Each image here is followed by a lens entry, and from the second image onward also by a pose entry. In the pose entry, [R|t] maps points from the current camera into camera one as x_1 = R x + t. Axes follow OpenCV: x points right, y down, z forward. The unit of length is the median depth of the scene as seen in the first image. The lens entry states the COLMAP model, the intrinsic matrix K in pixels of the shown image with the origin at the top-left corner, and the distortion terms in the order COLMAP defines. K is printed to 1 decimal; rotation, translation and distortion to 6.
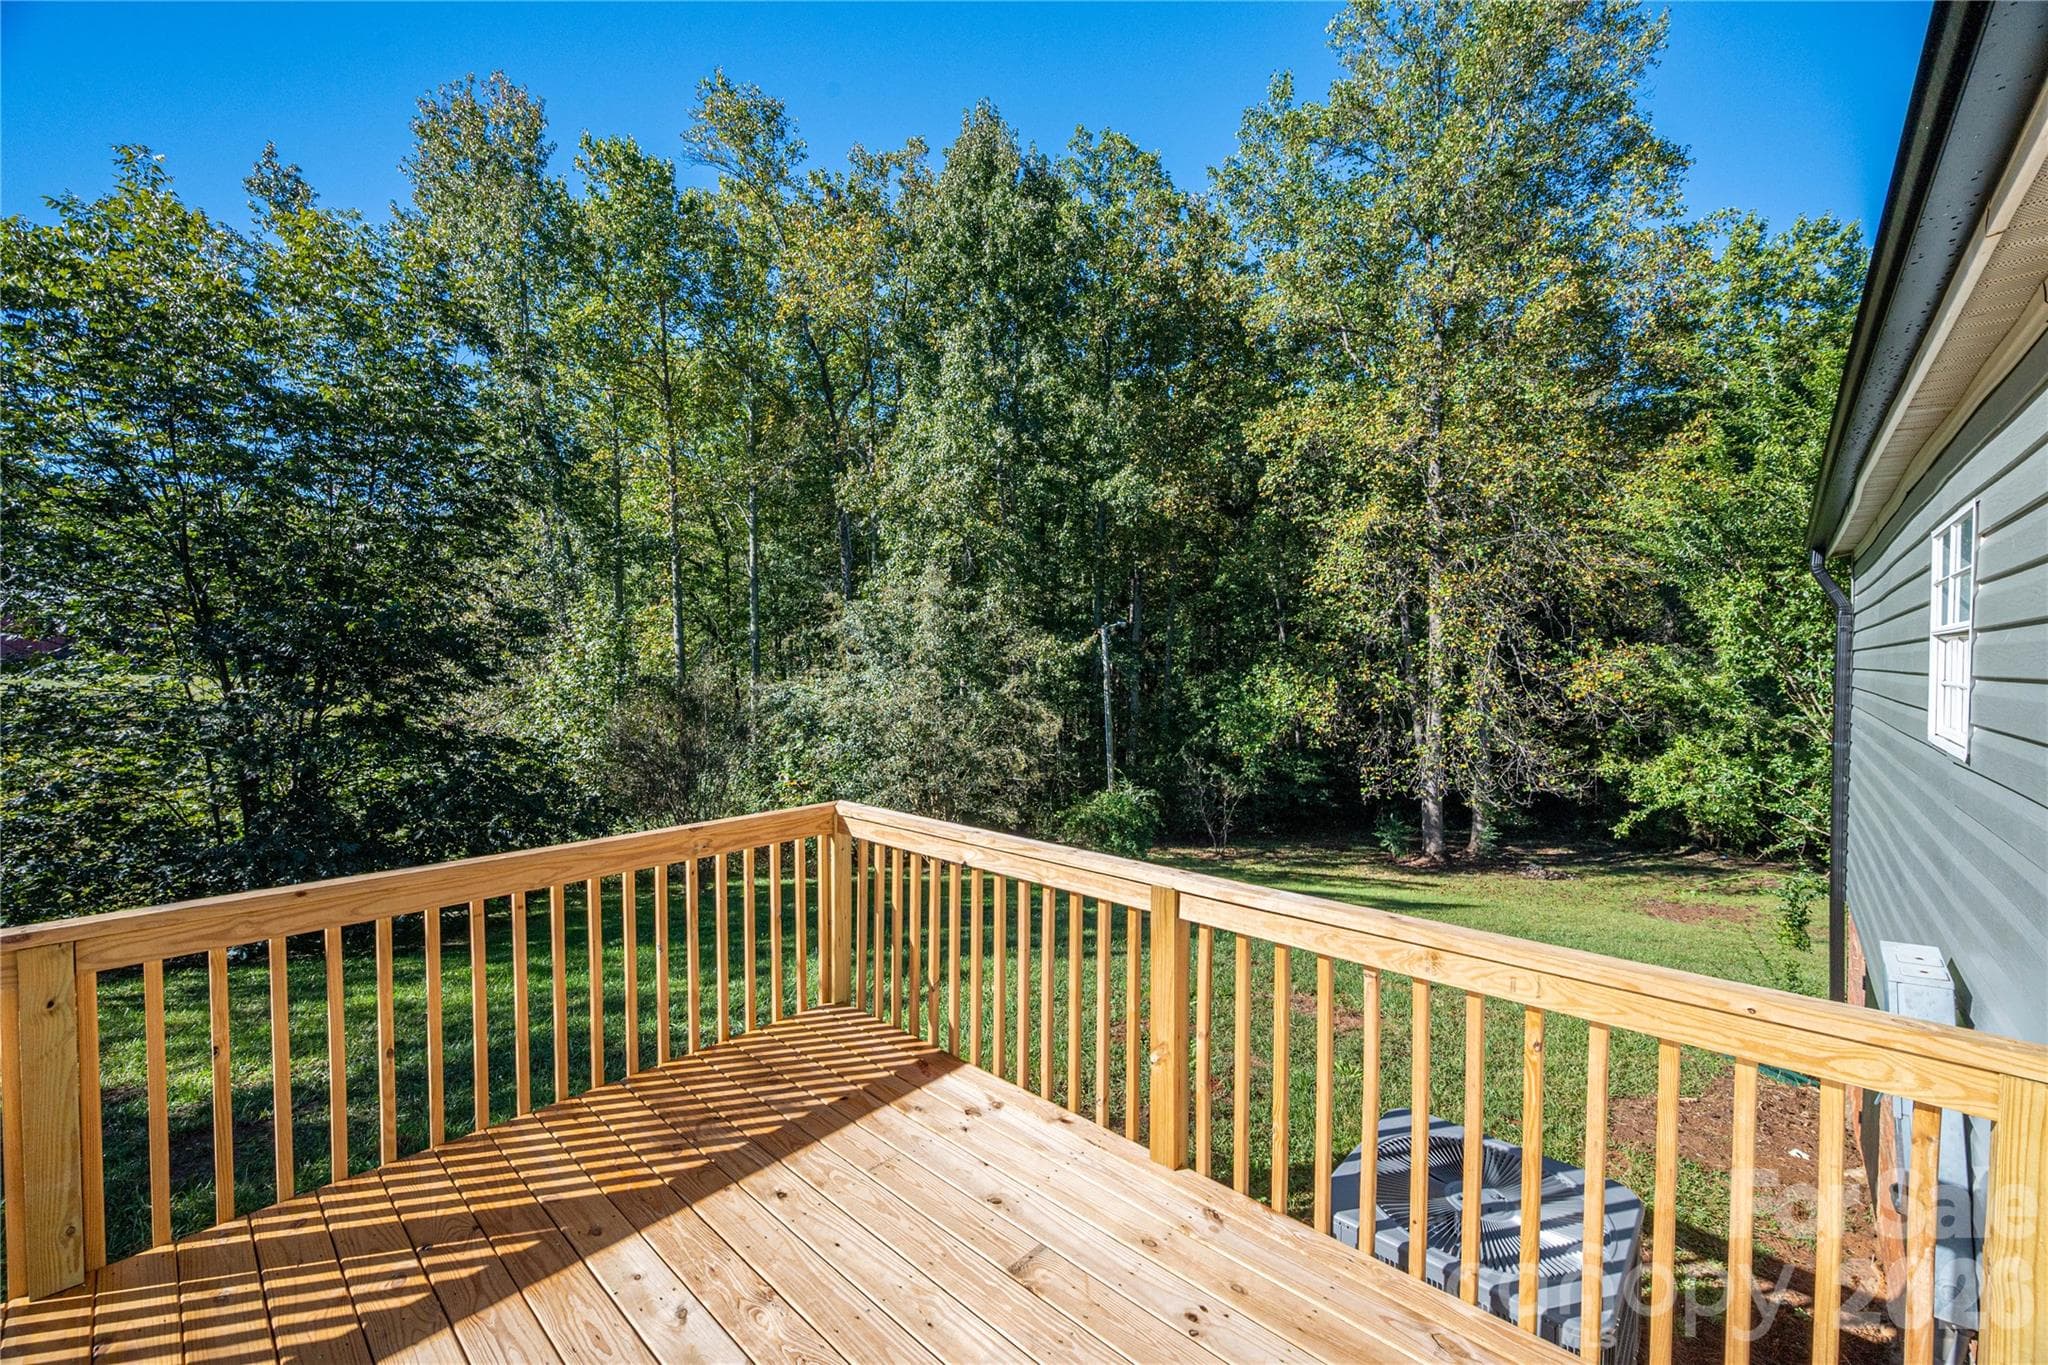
lens RADIAL K [[813.4, 0, 1031.1], [0, 813.4, 685.8], [0, 0, 1]] dist [-0.001289, -0.000385]
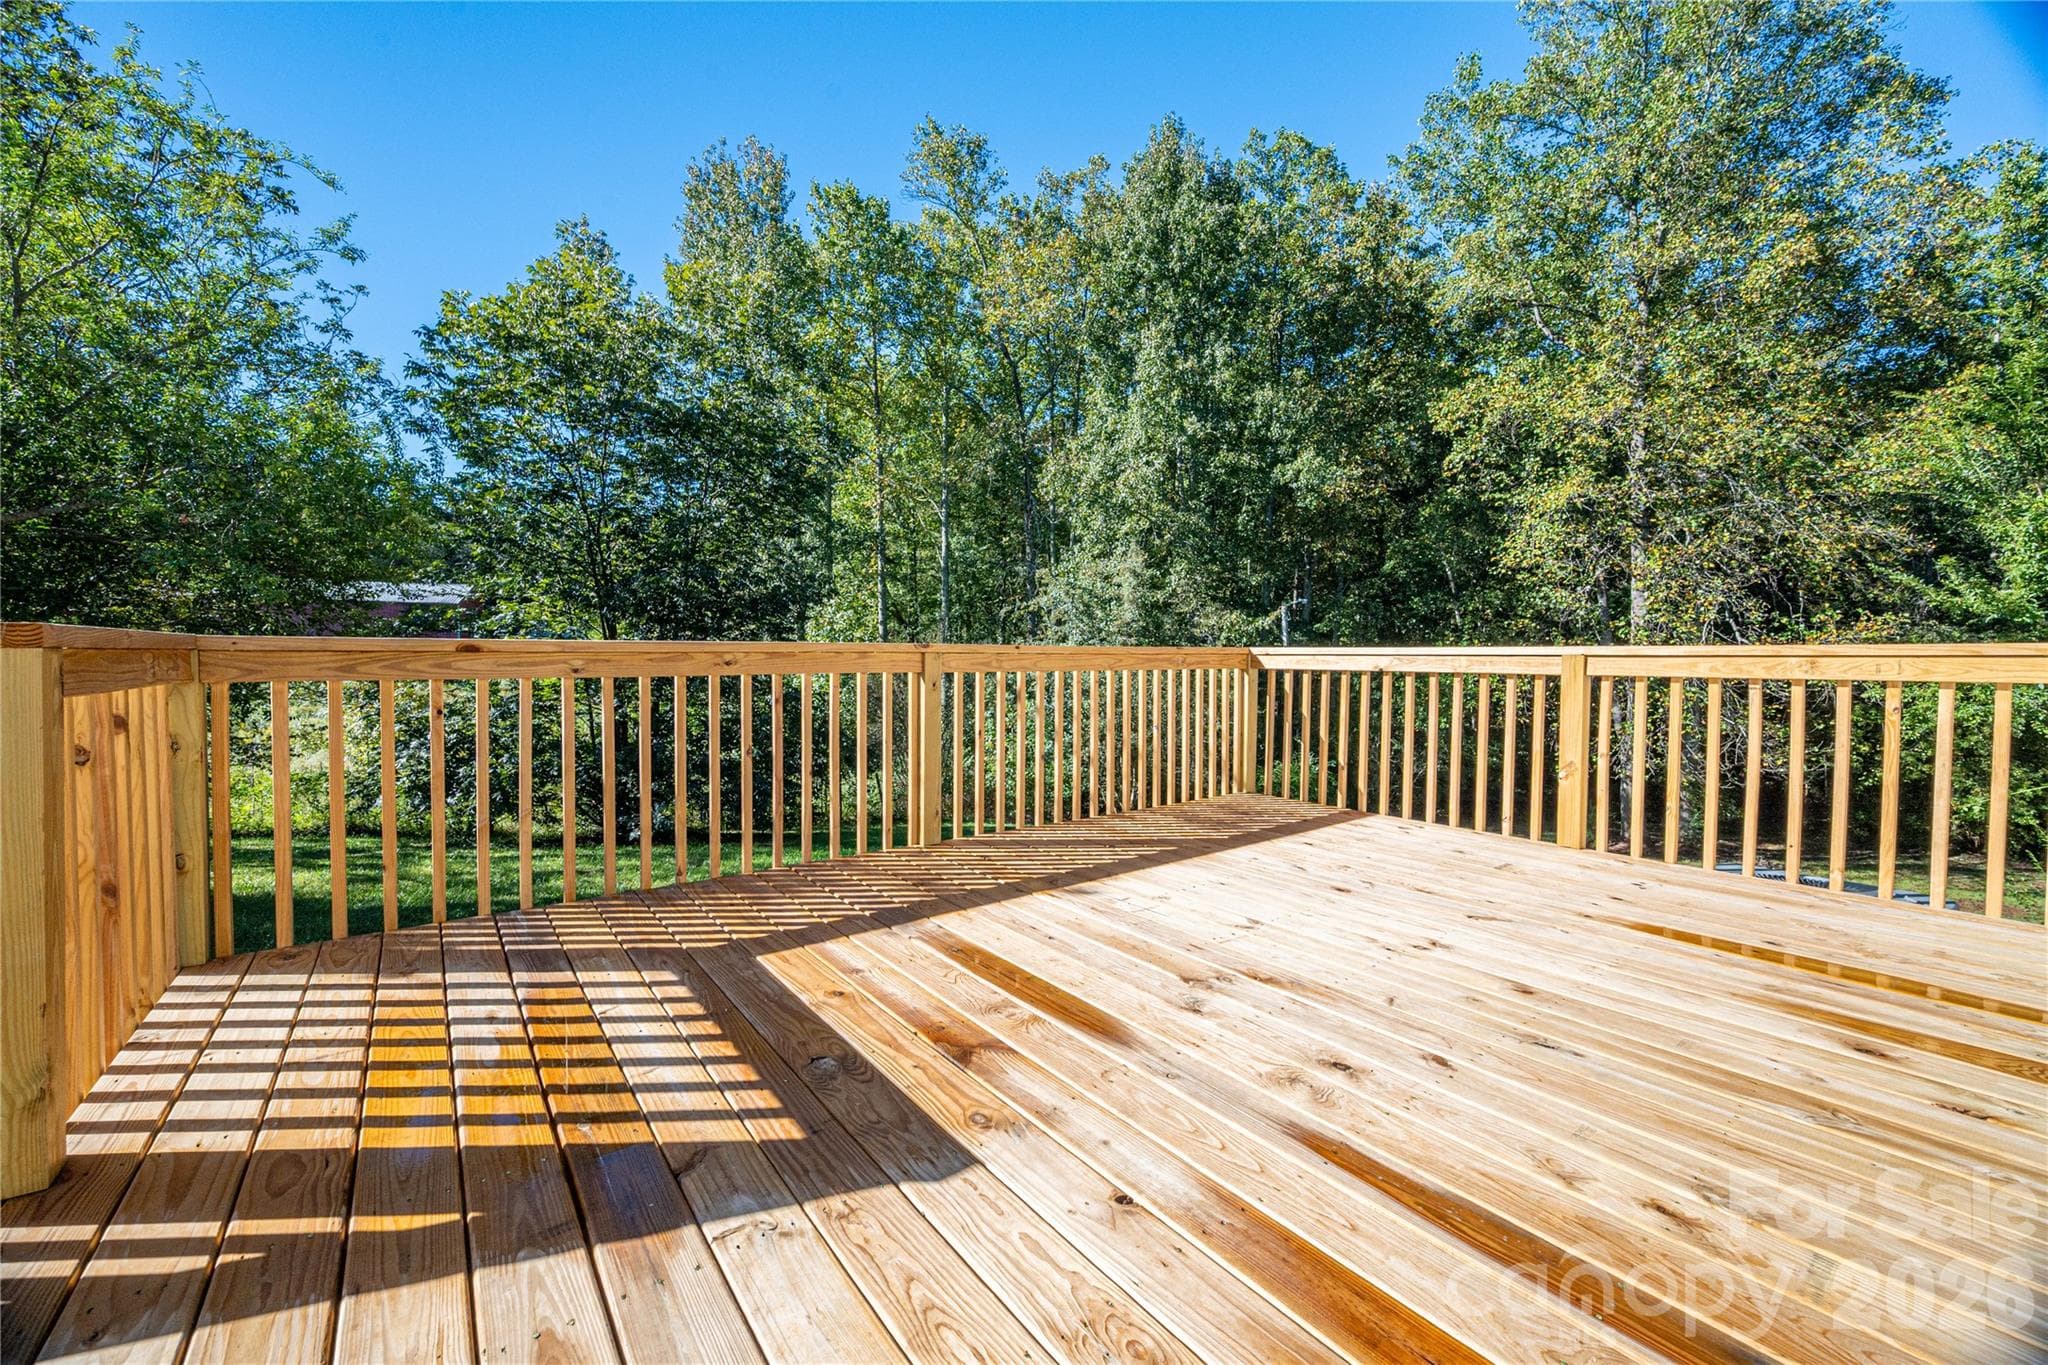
lens RADIAL K [[790.7, 0, 1032.3], [0, 790.7, 674.5], [0, 0, 1]] dist [-0.001762, 0.000651]
pose [[0.984767, 0.010233, -0.173580, -0.050305], [-0.011732, 0.999902, -0.007610, 0.028064], [0.173485, 0.009530, 0.984790, -0.051844]]
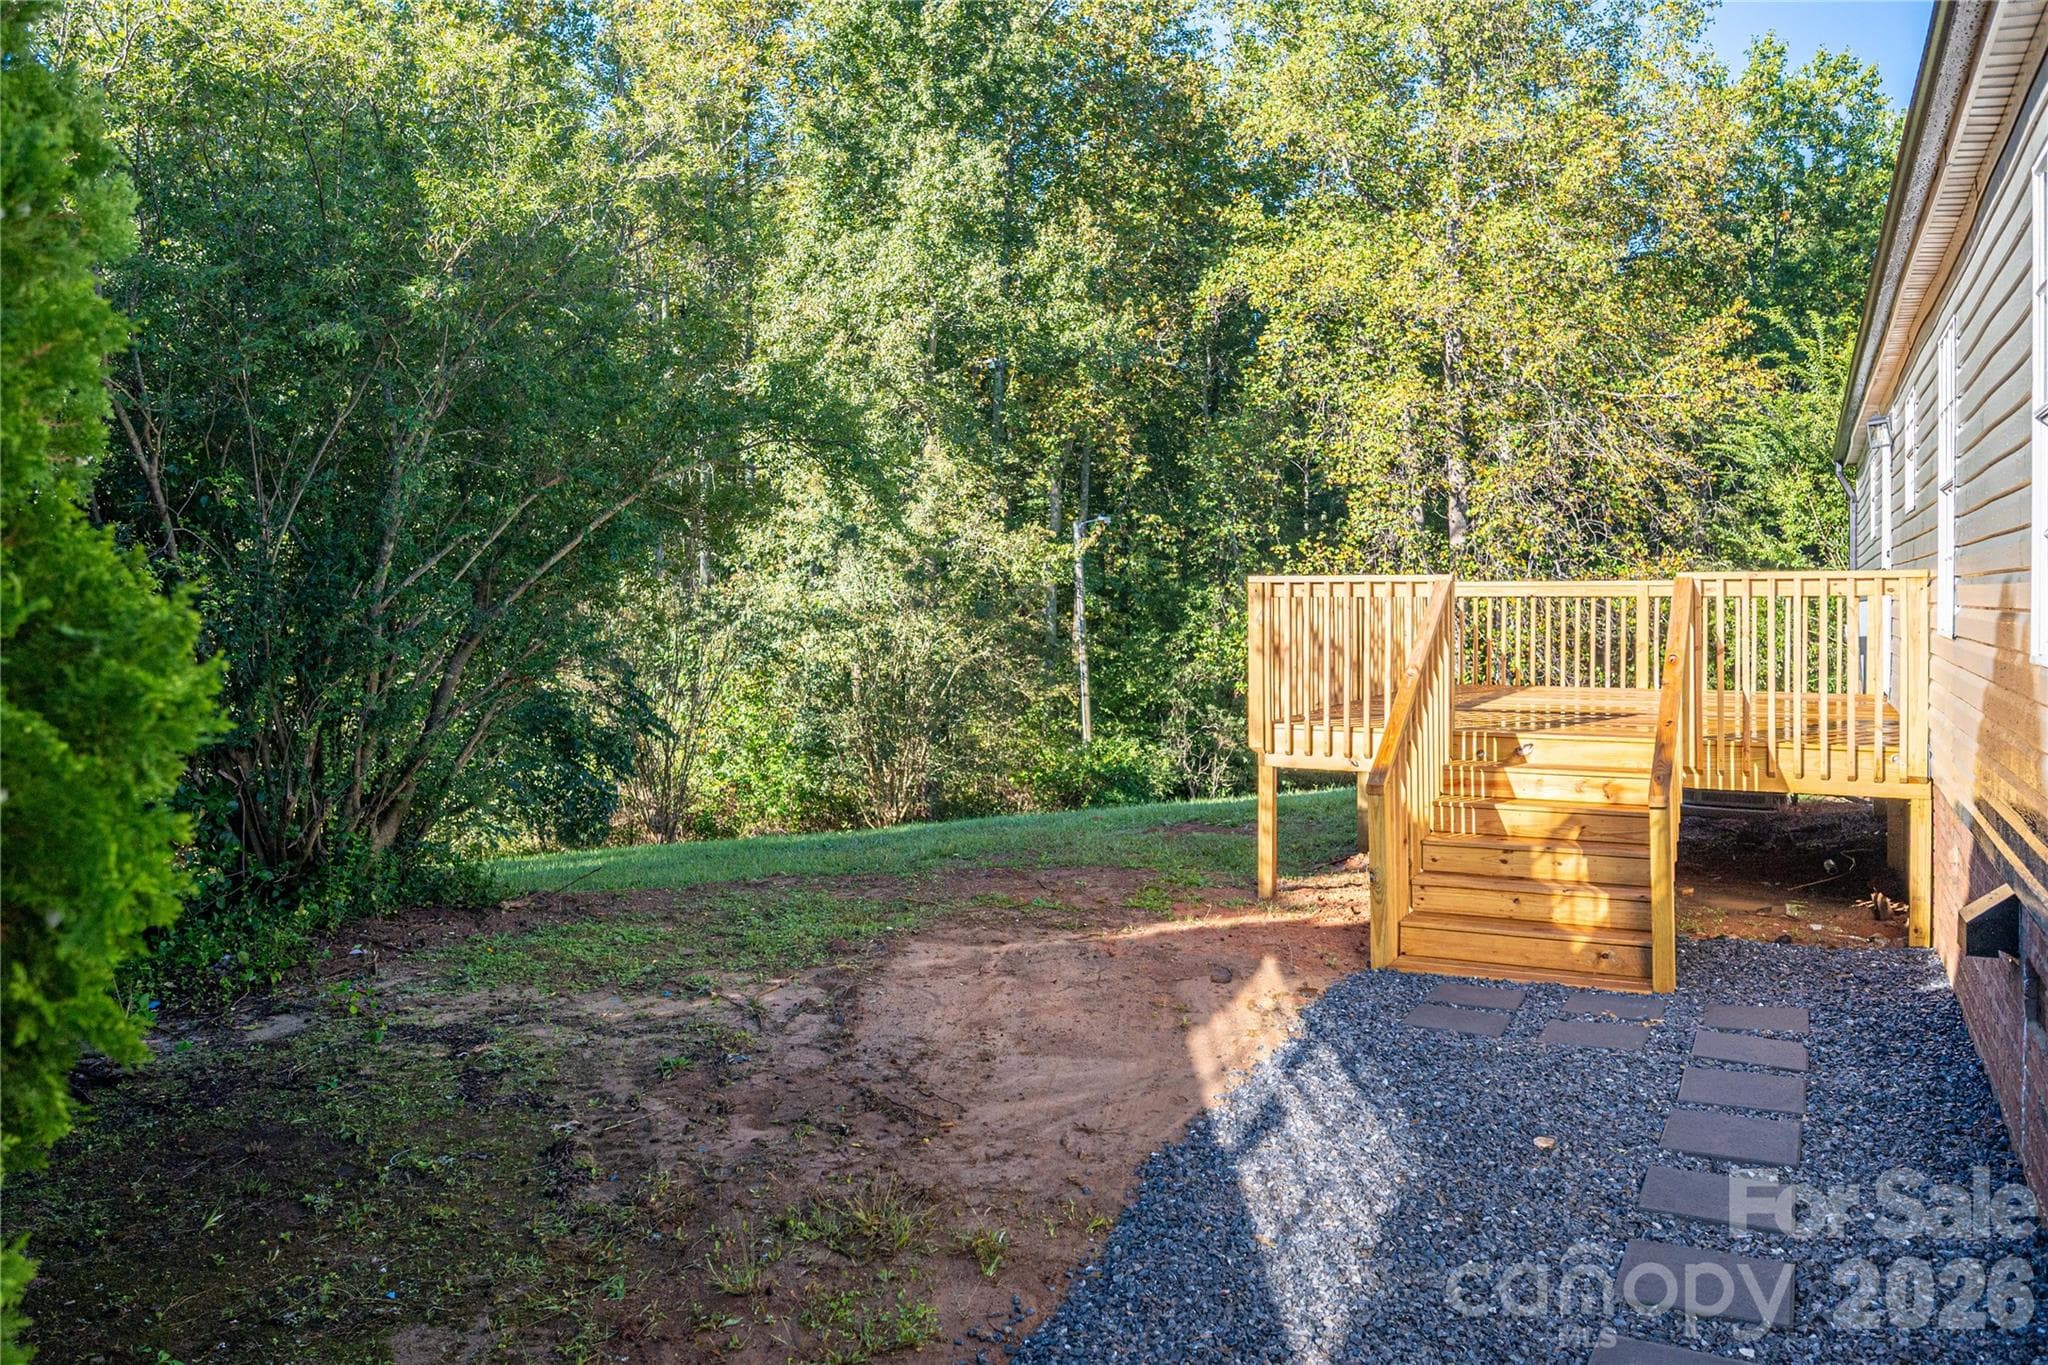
lens RADIAL K [[1448.4, 0, 1055.1], [0, 1448.4, 608.0], [0, 0, 1]] dist [-0.009946, 0.004886]
pose [[0.964942, 0.002104, 0.262453, -0.276310], [0.004468, 0.999691, -0.024443, 0.039560], [-0.262424, 0.024759, 0.964635, -0.290473]]
